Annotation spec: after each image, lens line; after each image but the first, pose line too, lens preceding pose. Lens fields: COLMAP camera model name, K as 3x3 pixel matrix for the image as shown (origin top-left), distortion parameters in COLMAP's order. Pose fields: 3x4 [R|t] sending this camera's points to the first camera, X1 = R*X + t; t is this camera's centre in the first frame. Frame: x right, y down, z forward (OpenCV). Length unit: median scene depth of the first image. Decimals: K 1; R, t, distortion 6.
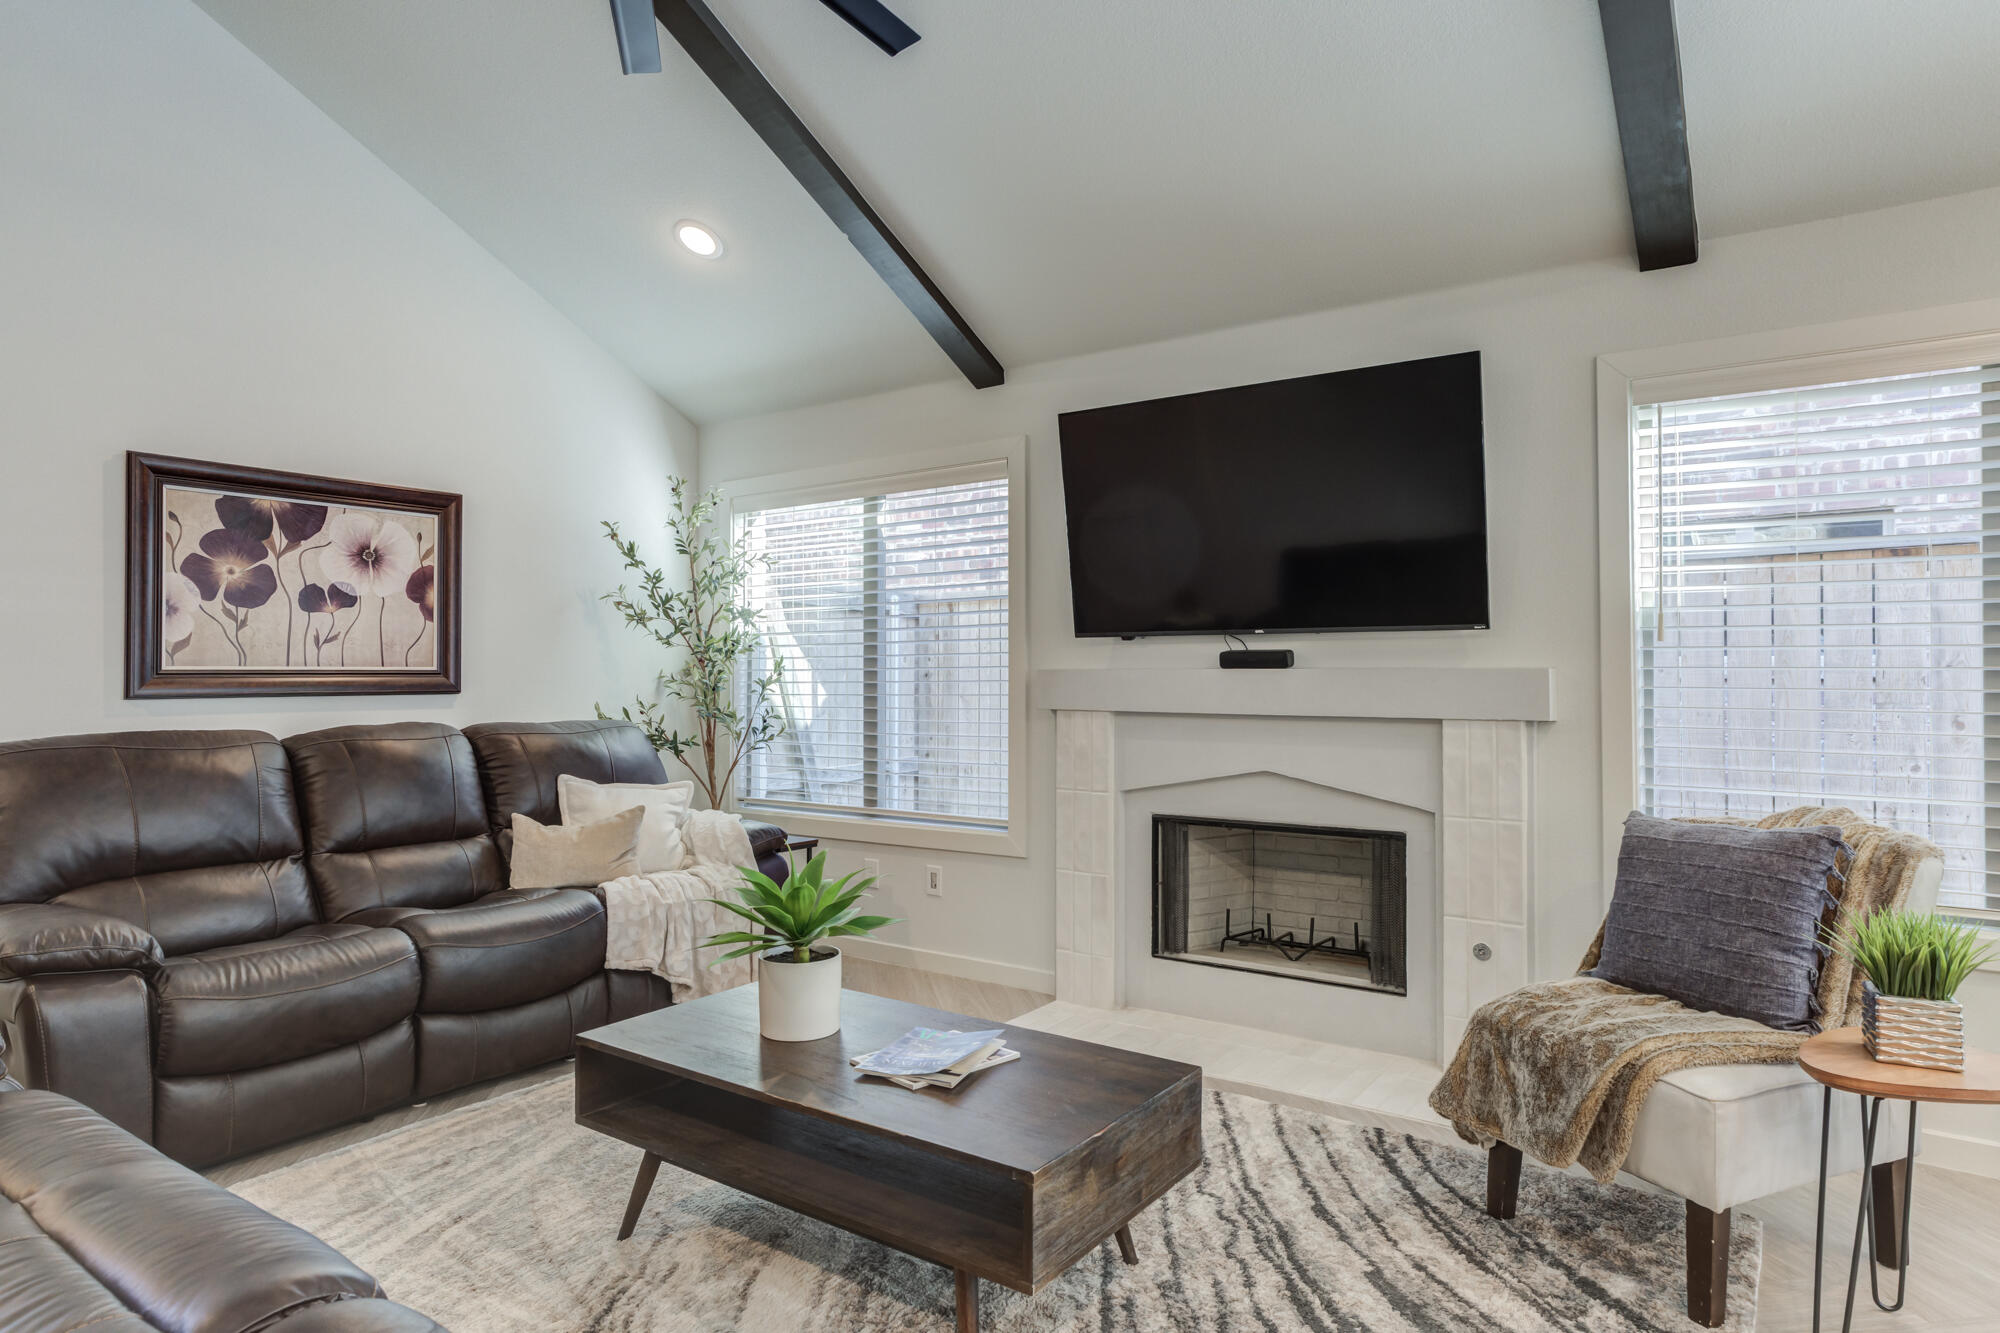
lens RADIAL K [[1162.3, 0, 994.0], [0, 1162.3, 664.7], [0, 0, 1]] dist [-0.000344, 0.003981]
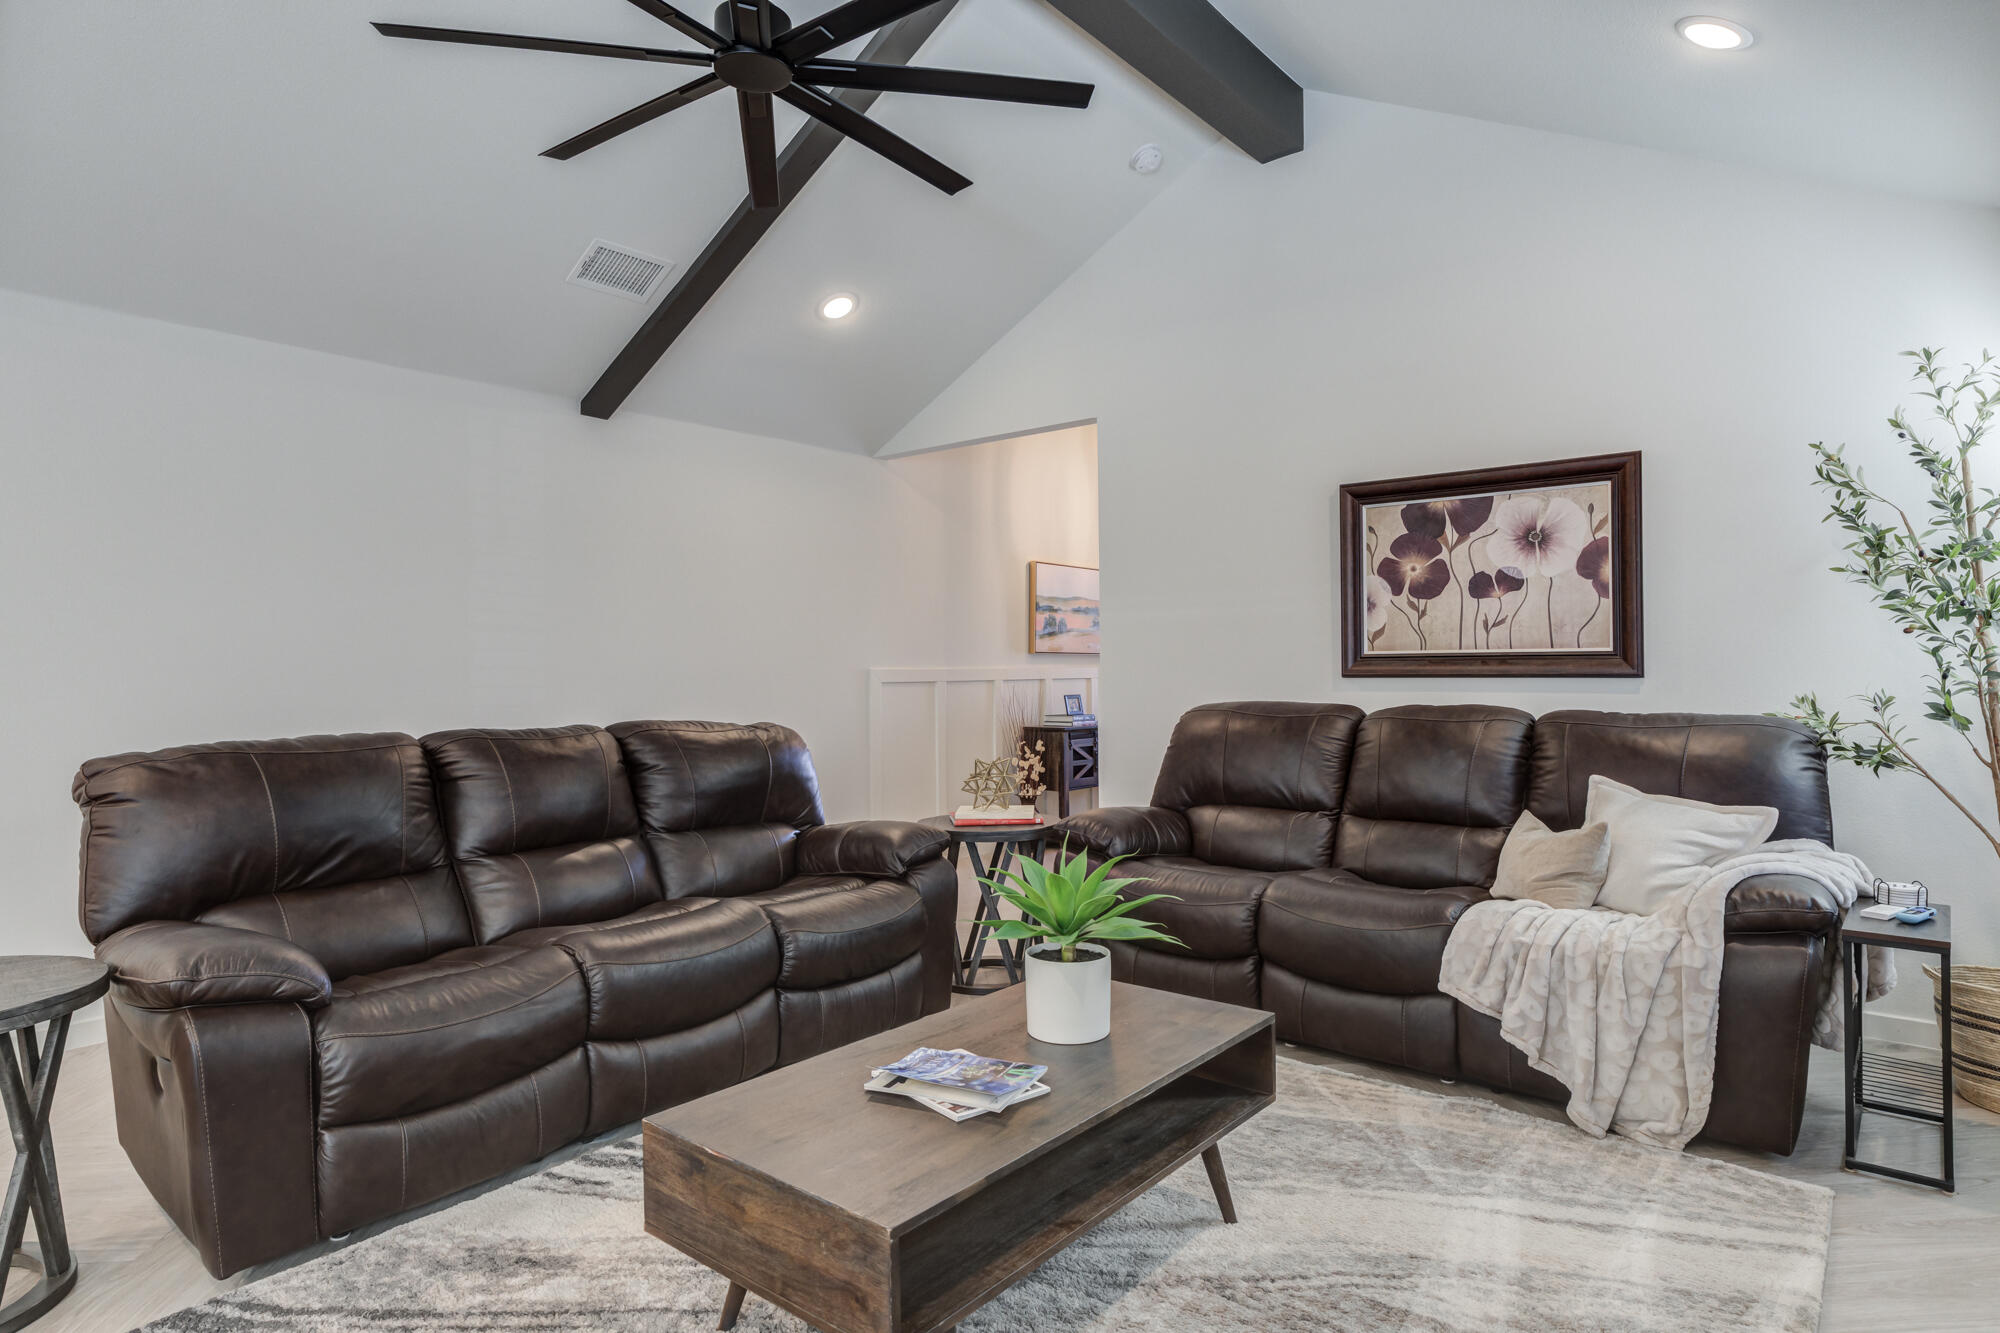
lens RADIAL K [[1121.2, 0, 981.3], [0, 1121.2, 655.0], [0, 0, 1]] dist [0.004448, 0.004017]
pose [[-0.069966, -0.005556, -0.997534, 0.473146], [0.016196, 0.999846, -0.006705, 0.006121], [0.997418, -0.016626, -0.069865, 0.621351]]
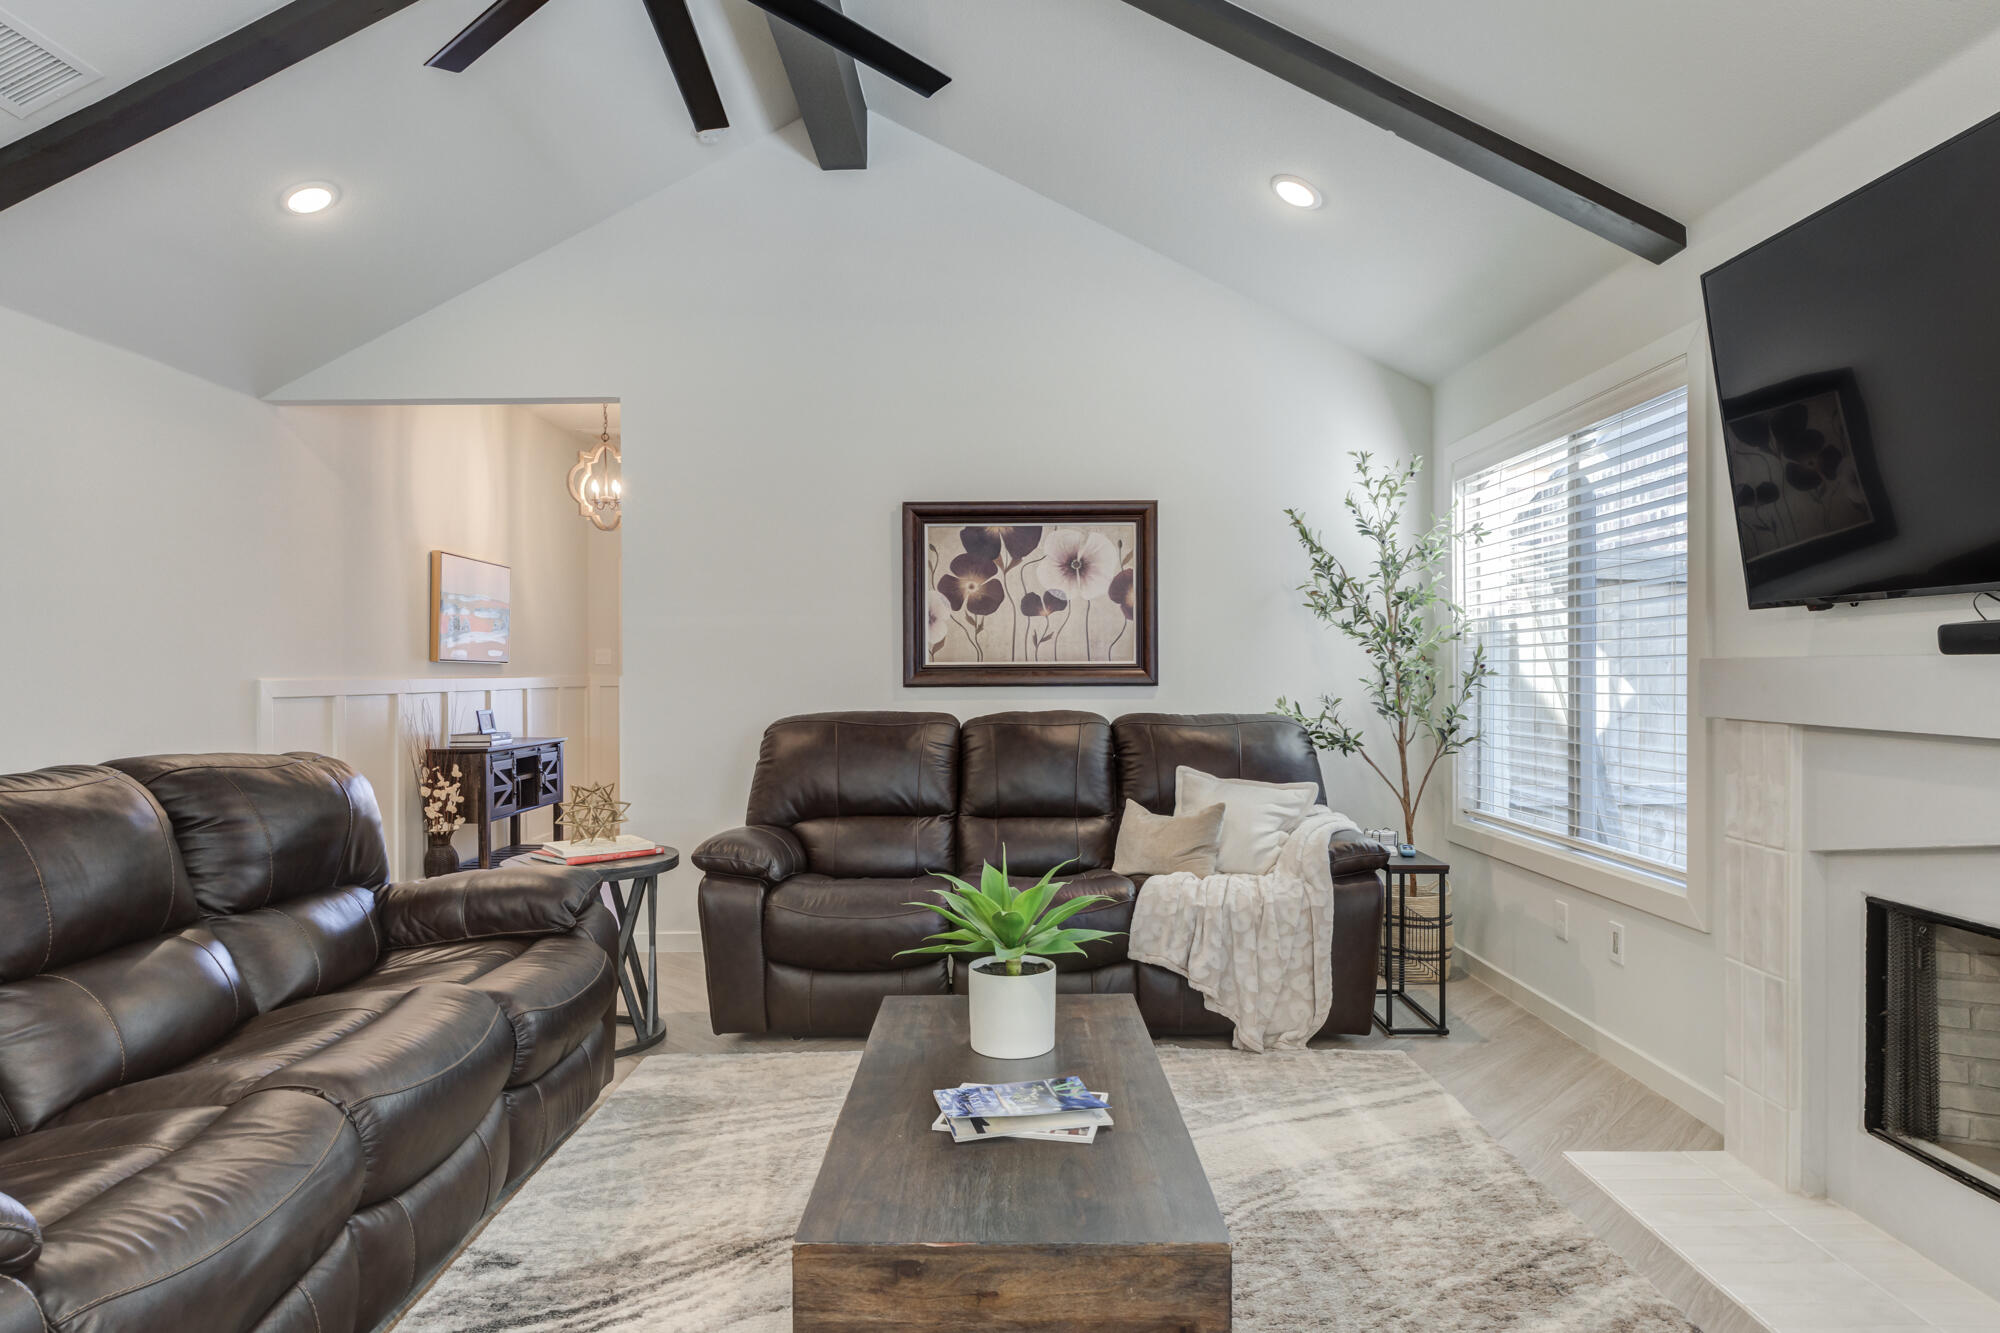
lens RADIAL K [[1162.3, 0, 994.0], [0, 1162.3, 664.7], [0, 0, 1]] dist [-0.000344, 0.003981]
pose [[0.580368, -0.003999, -0.814345, 0.369203], [0.010036, 0.999947, 0.002241, 0.001749], [0.814293, -0.009474, 0.580377, 0.276439]]
